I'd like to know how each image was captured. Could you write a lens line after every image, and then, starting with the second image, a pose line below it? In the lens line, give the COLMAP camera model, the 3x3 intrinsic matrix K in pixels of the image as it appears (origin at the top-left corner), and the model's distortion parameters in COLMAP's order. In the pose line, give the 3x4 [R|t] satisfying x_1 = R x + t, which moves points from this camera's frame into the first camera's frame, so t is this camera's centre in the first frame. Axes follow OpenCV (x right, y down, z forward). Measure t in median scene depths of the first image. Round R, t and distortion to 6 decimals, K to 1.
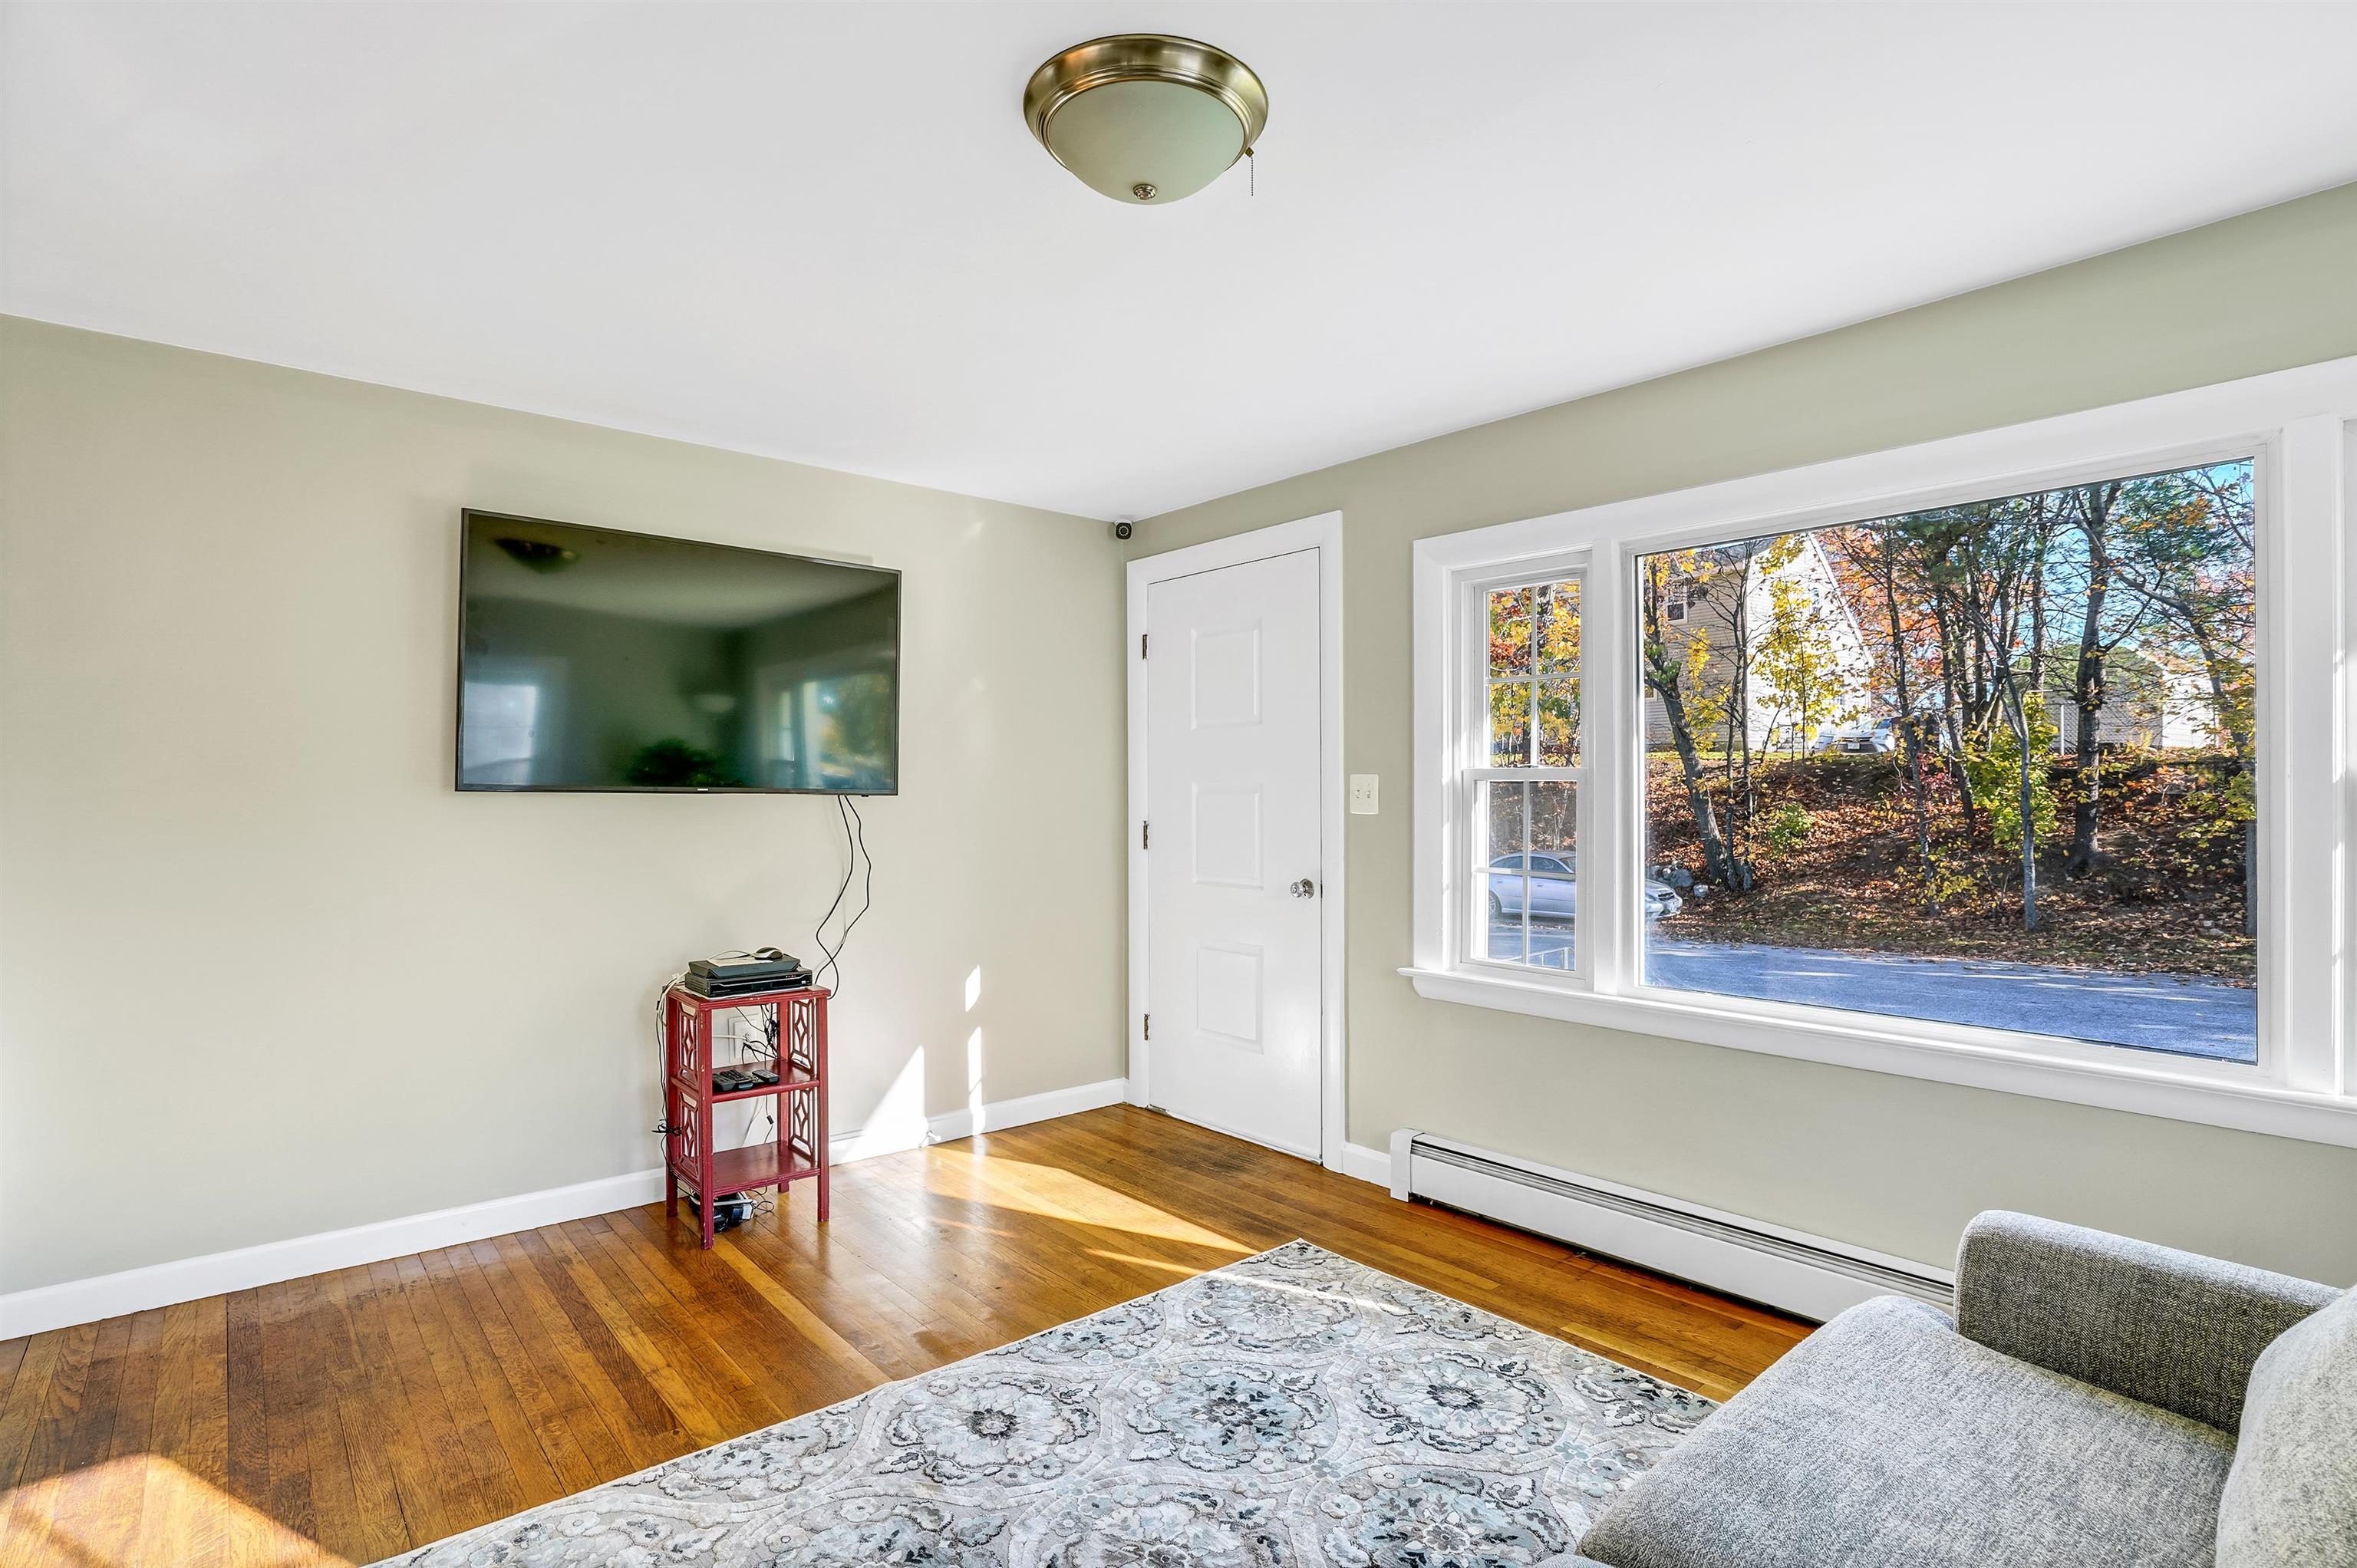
lens RADIAL K [[1160.8, 0, 1166.6], [0, 1160.8, 778.7], [0, 0, 1]] dist [-0.038762, 0.017882]
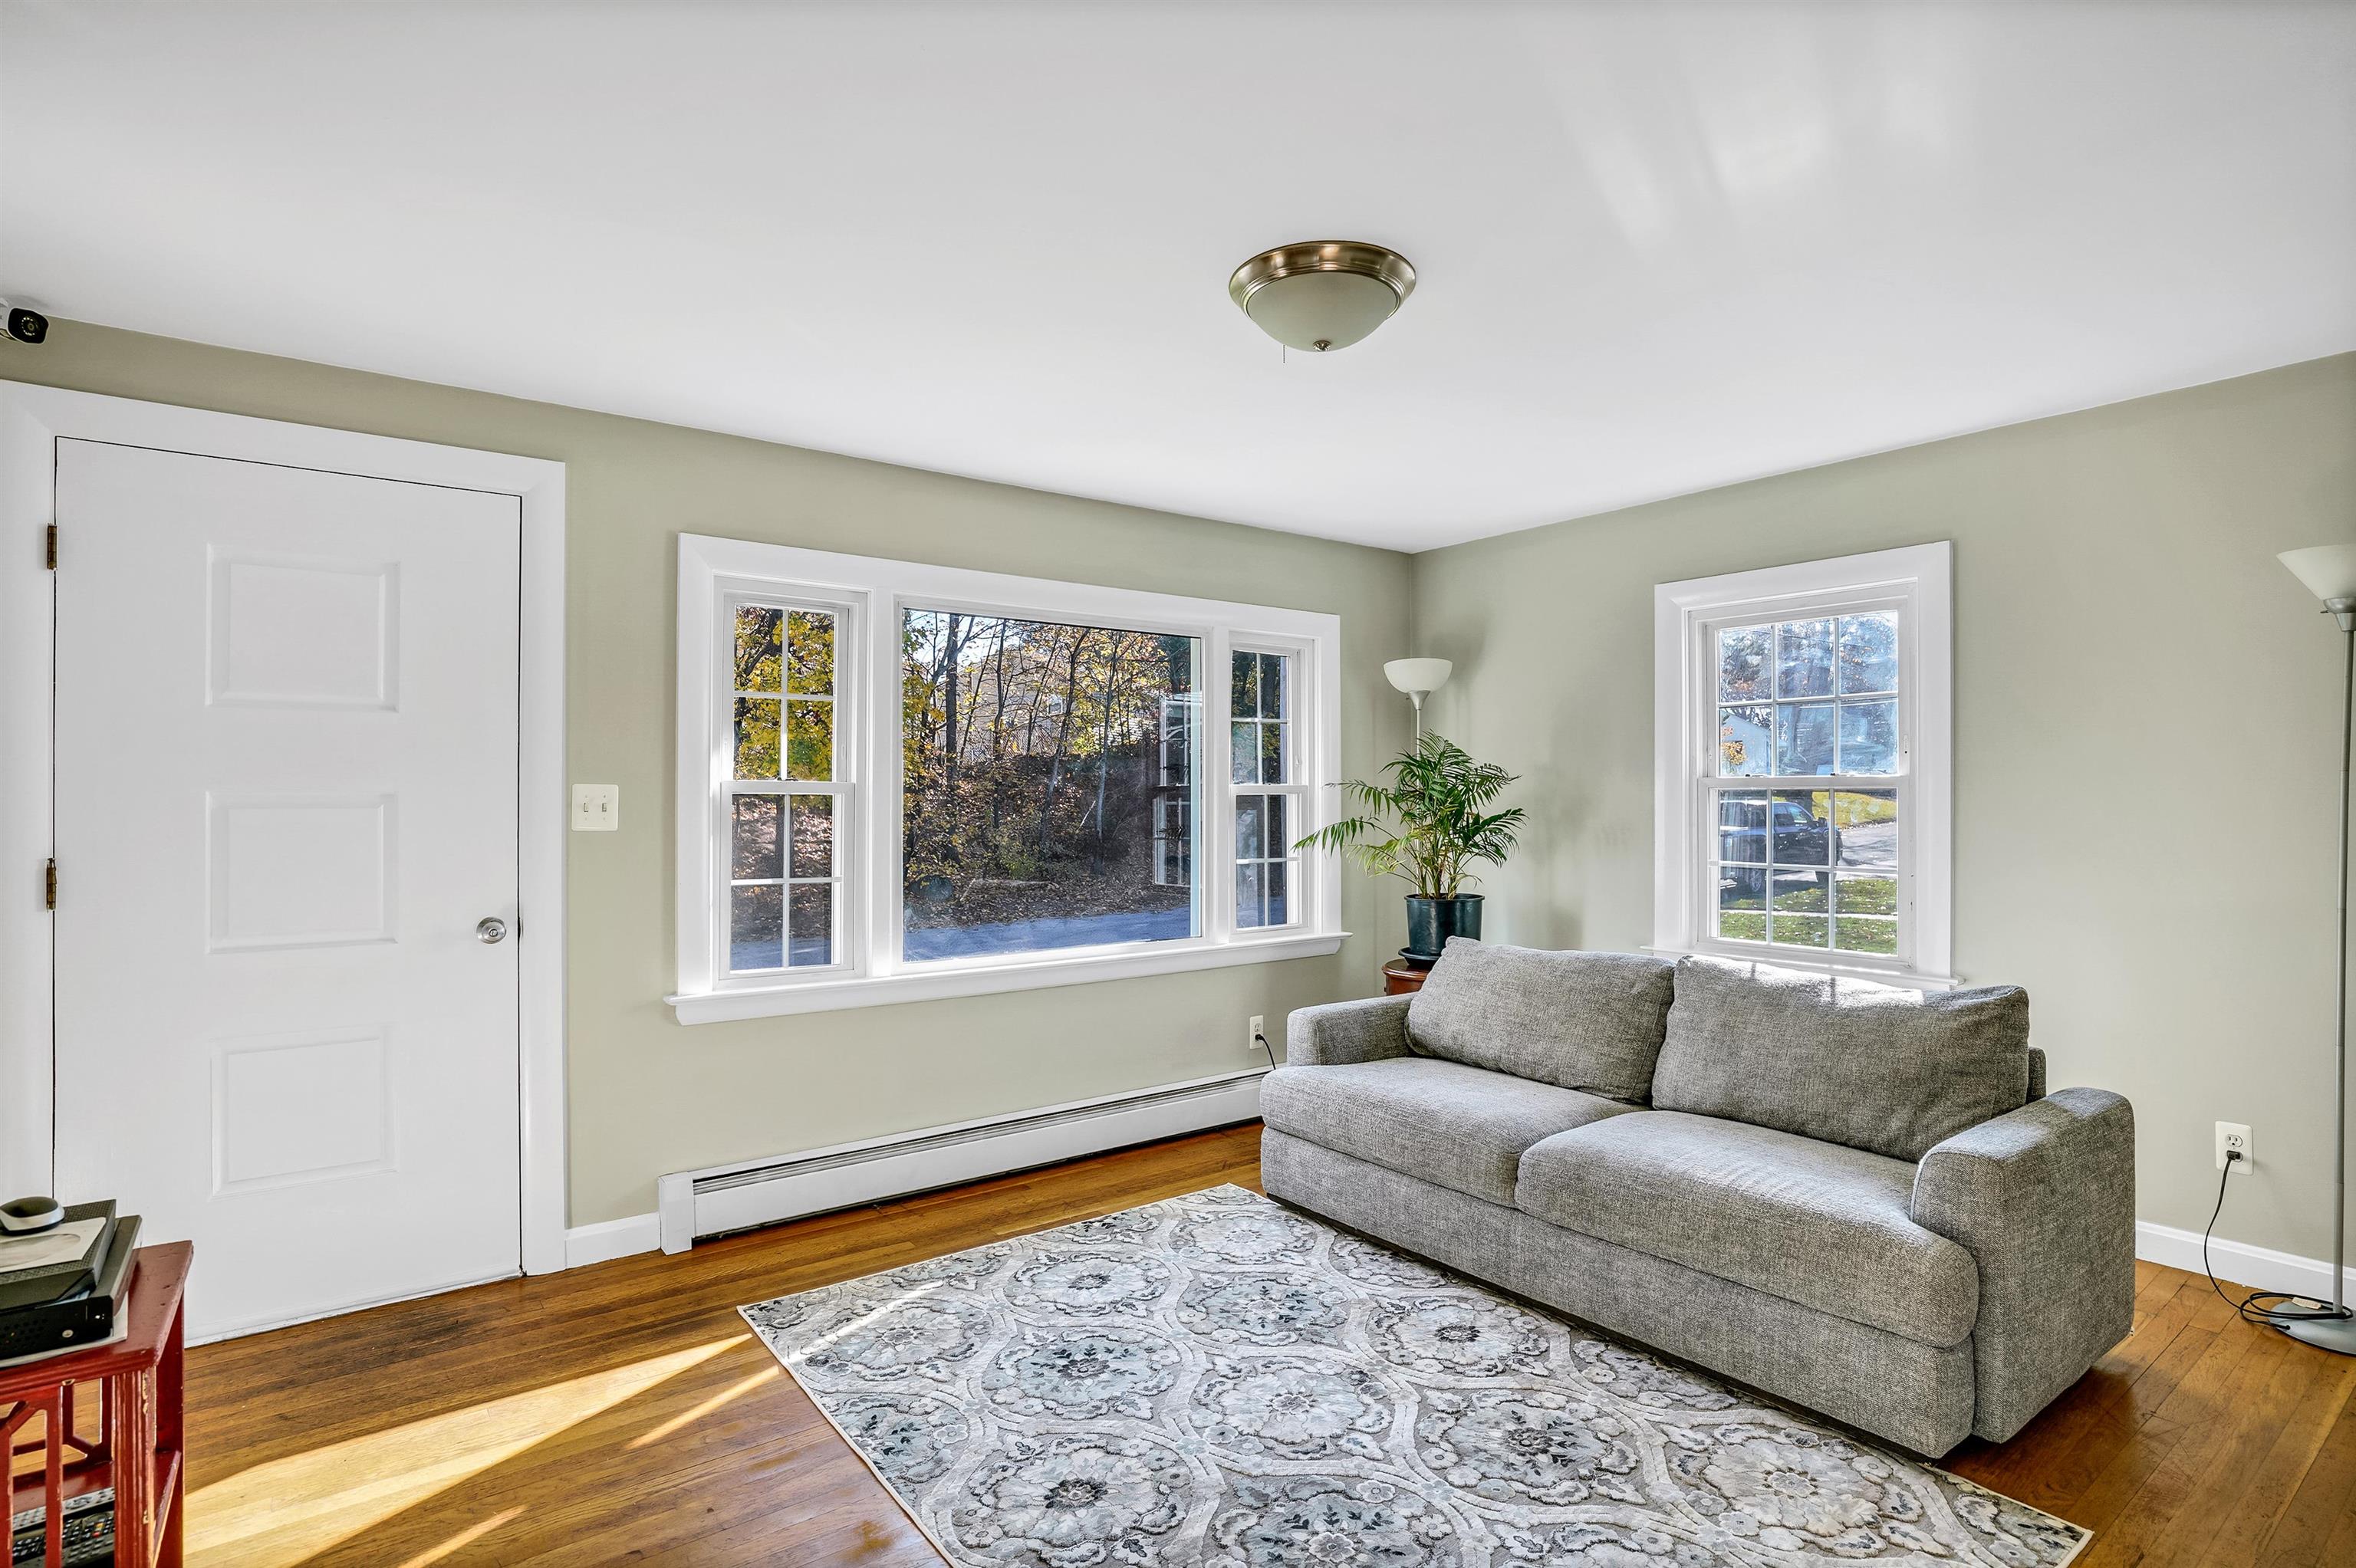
lens RADIAL K [[1160.3, 0, 1166.1], [0, 1160.3, 778.7], [0, 0, 1]] dist [-0.038762, 0.017882]
pose [[0.069787, 0.021424, 0.997332, -0.152504], [-0.007245, 0.999754, -0.020969, 0.001579], [-0.997536, -0.005762, 0.069925, 0.123979]]
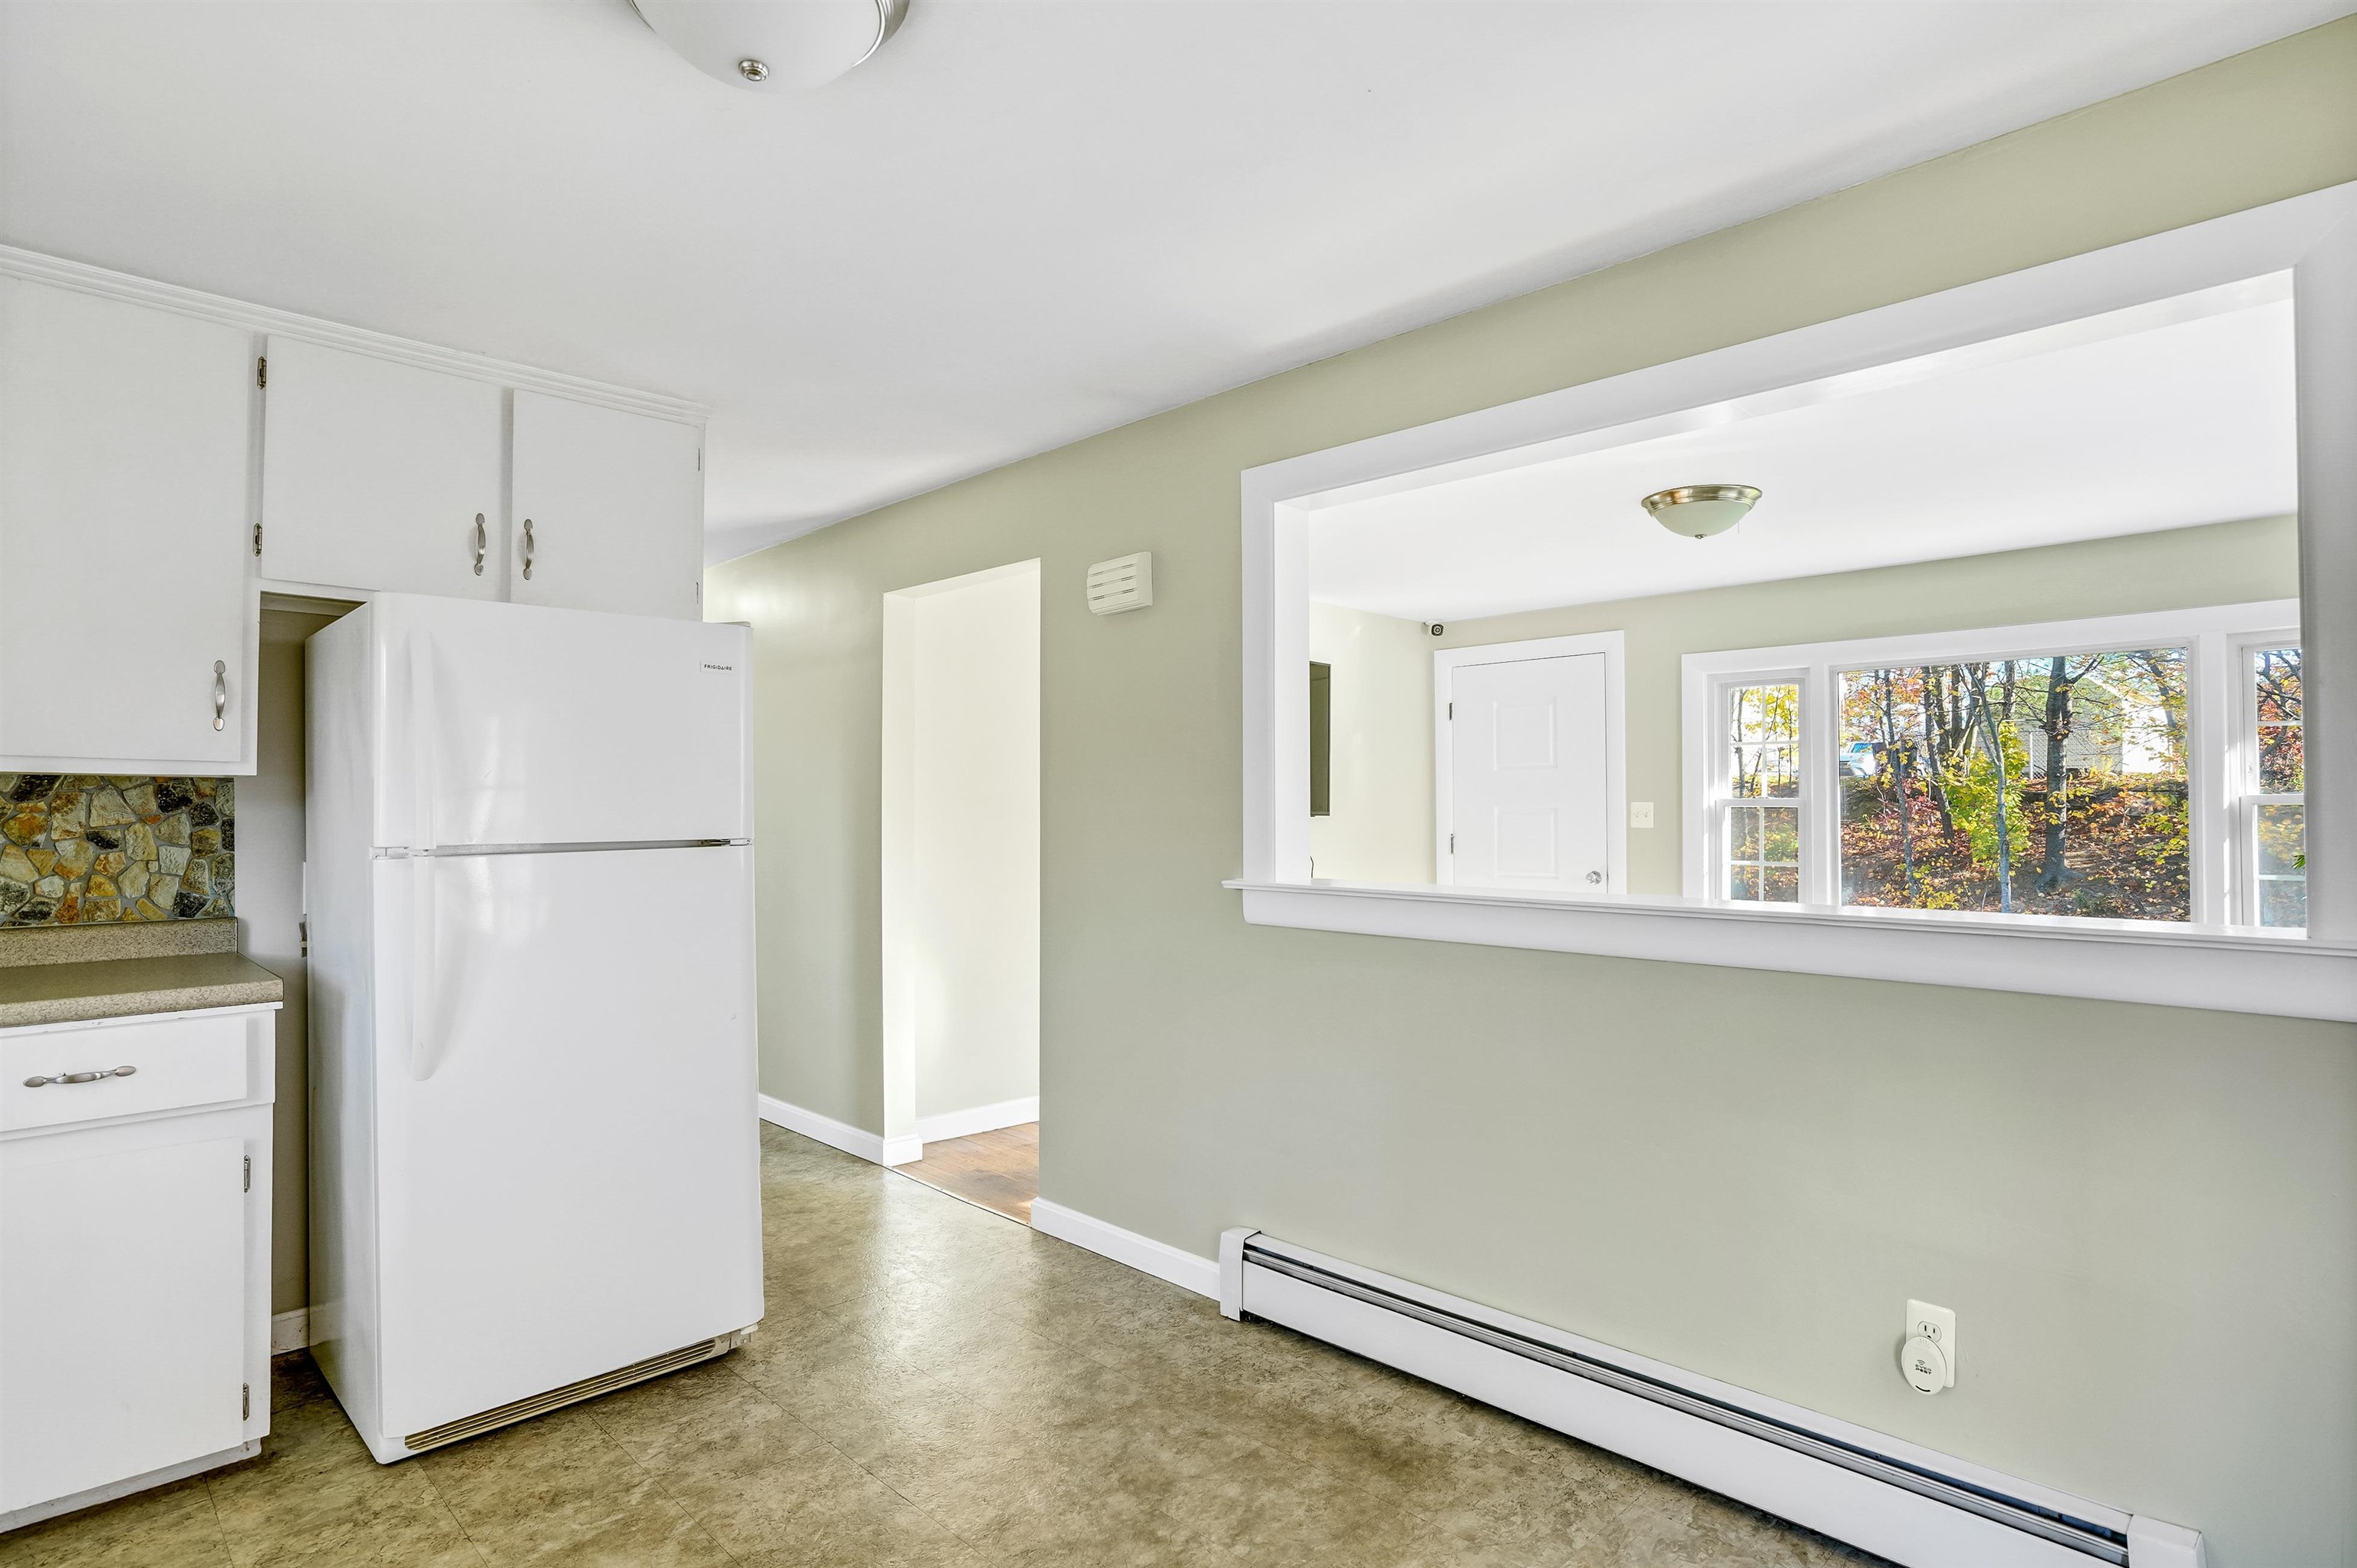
lens RADIAL K [[1276.1, 0, 1146.1], [0, 1276.1, 782.1], [0, 0, 1]] dist [-0.032801, 0.025000]
pose [[0.997995, 0.001907, 0.063260, -0.141234], [-0.001046, 0.999906, -0.013639, -0.001628], [-0.063280, 0.013546, 0.997904, -0.153395]]
